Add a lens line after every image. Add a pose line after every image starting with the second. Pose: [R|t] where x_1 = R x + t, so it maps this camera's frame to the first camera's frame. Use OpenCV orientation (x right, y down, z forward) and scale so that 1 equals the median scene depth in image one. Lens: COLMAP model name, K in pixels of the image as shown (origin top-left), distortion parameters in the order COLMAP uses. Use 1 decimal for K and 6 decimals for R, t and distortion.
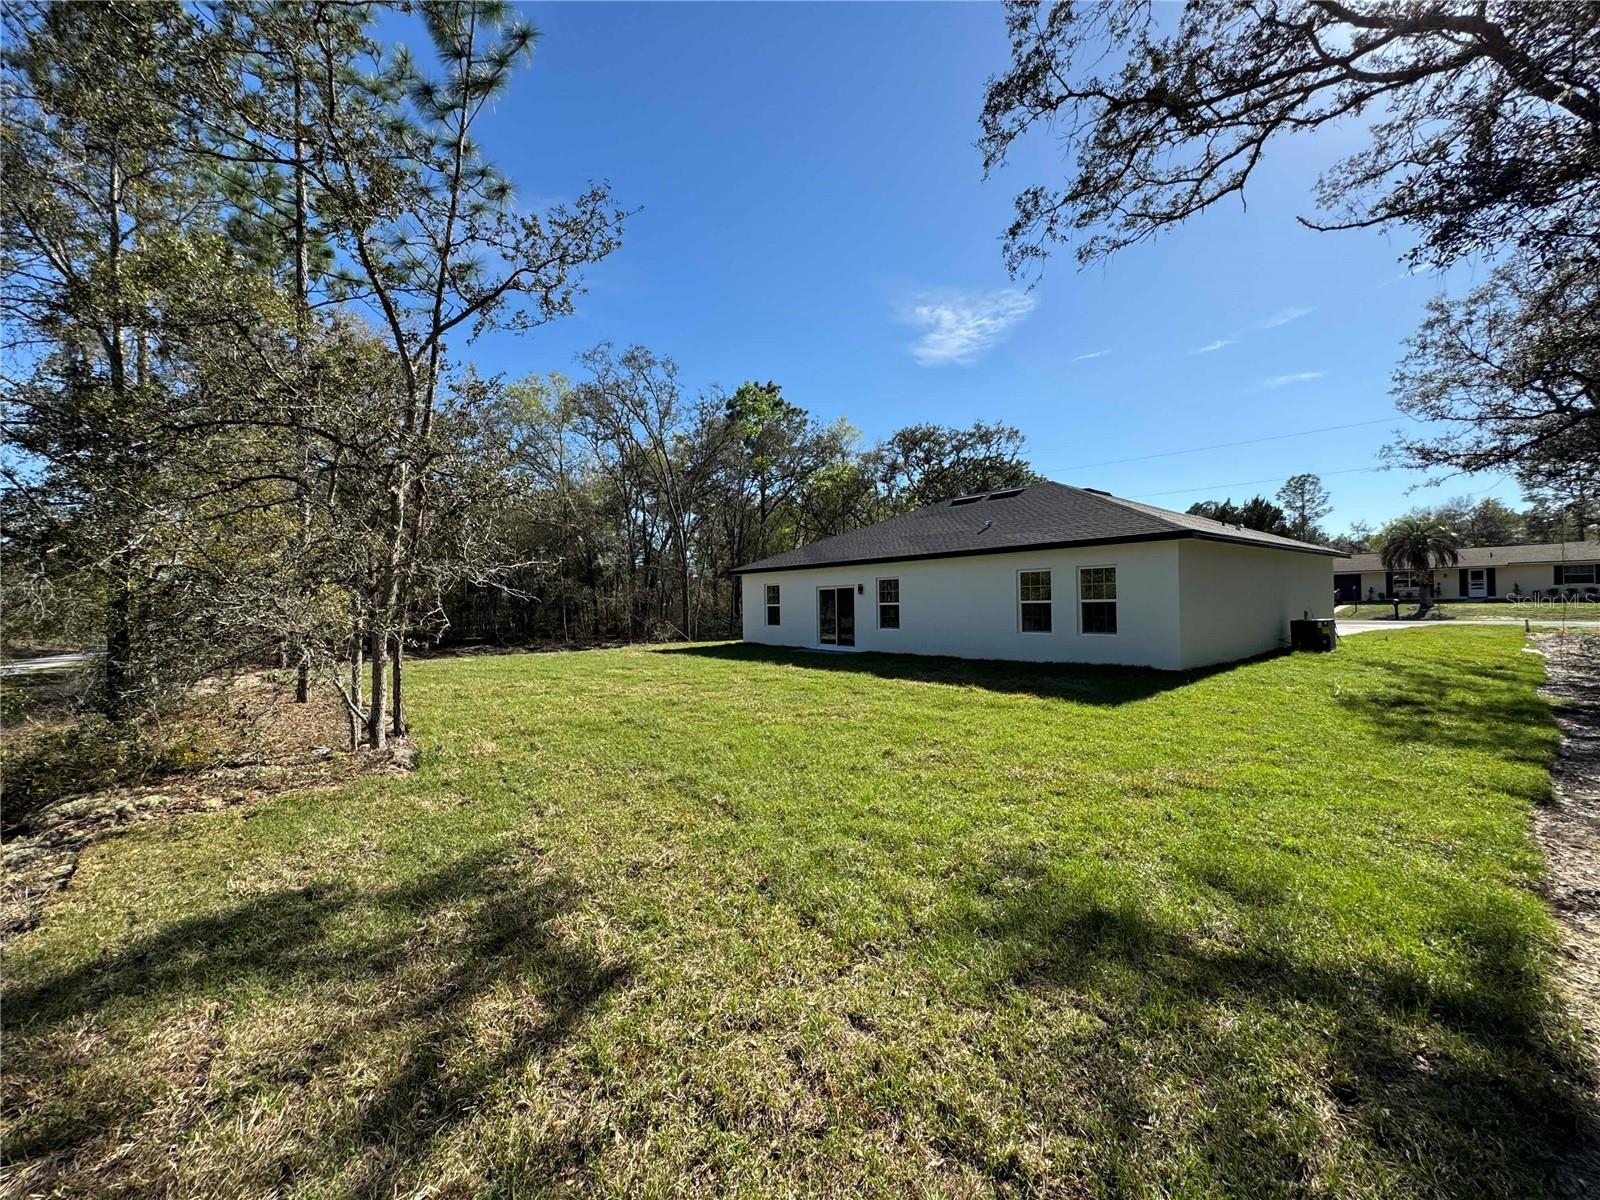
lens RADIAL K [[642.7, 0, 808.1], [0, 642.7, 597.9], [0, 0, 1]] dist [-0.003257, -0.000212]
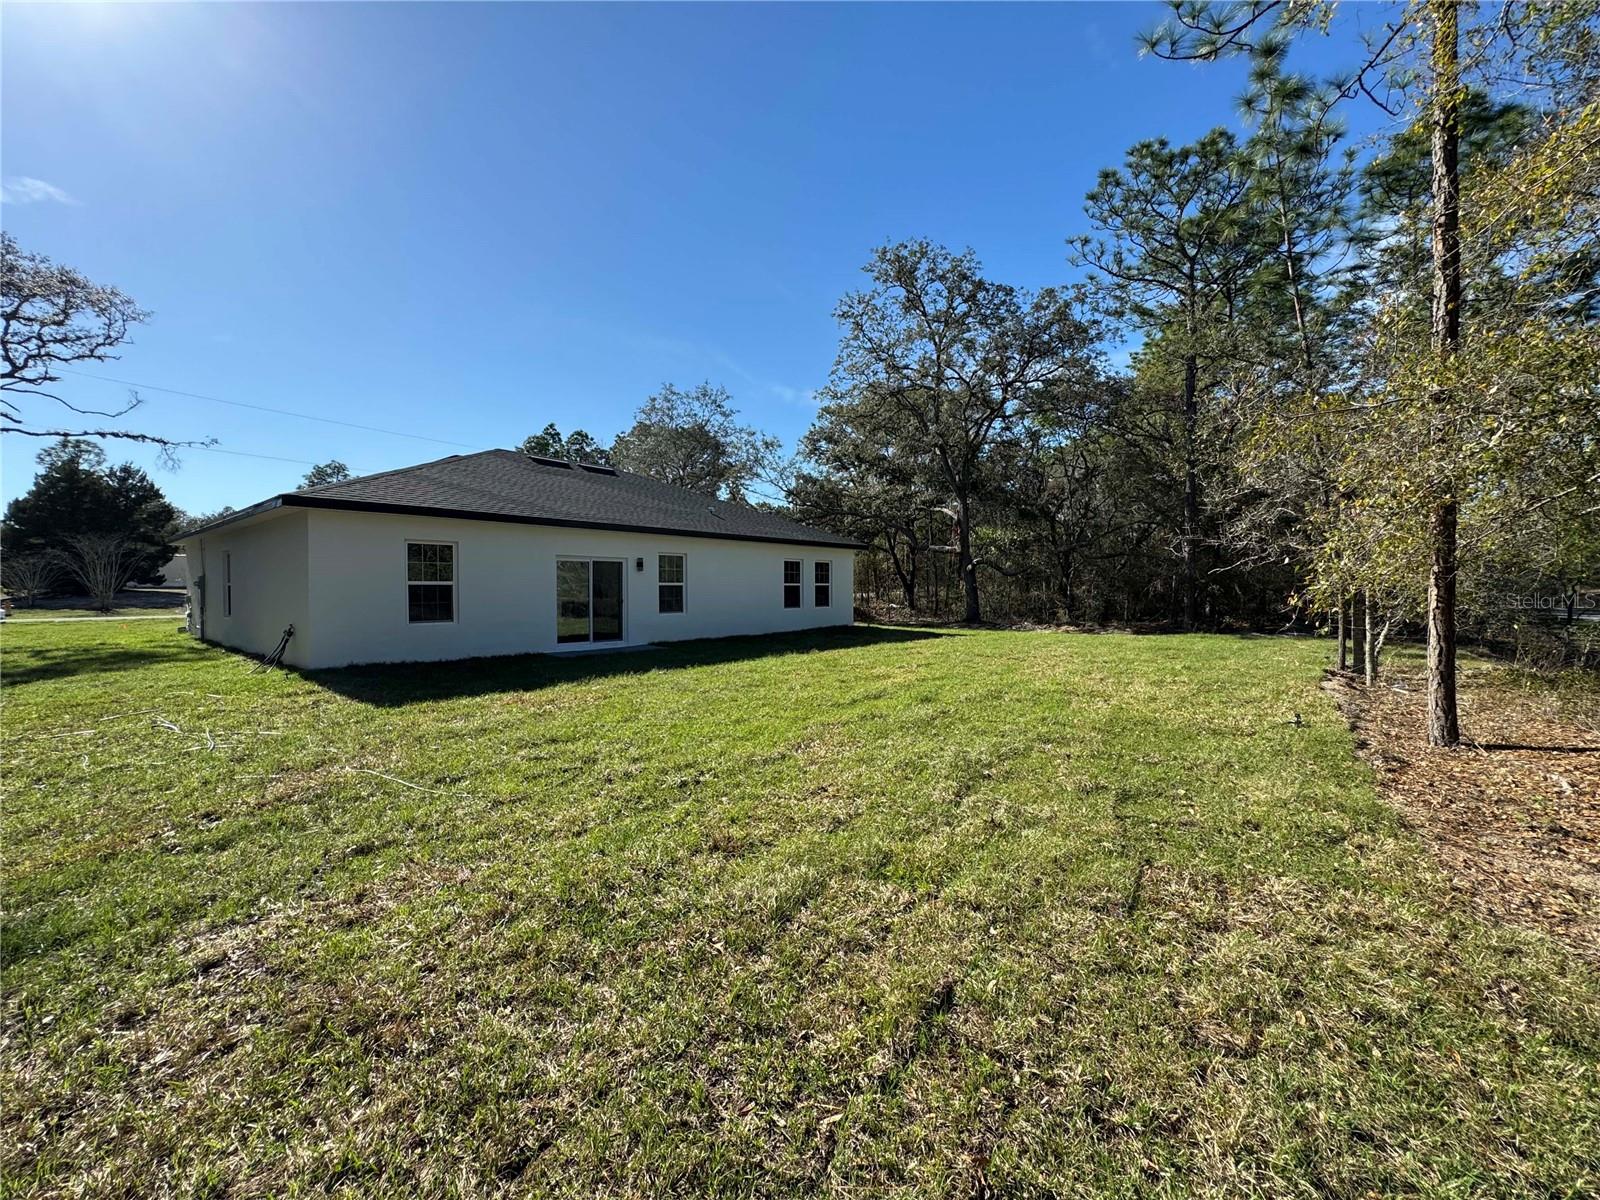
lens RADIAL K [[642.7, 0, 808.1], [0, 642.7, 597.9], [0, 0, 1]] dist [-0.003257, -0.000212]
pose [[-0.193465, -0.003443, 0.981101, -0.706409], [-0.009169, 0.999957, 0.001702, 0.023348], [-0.981064, -0.008666, -0.193489, 0.940390]]
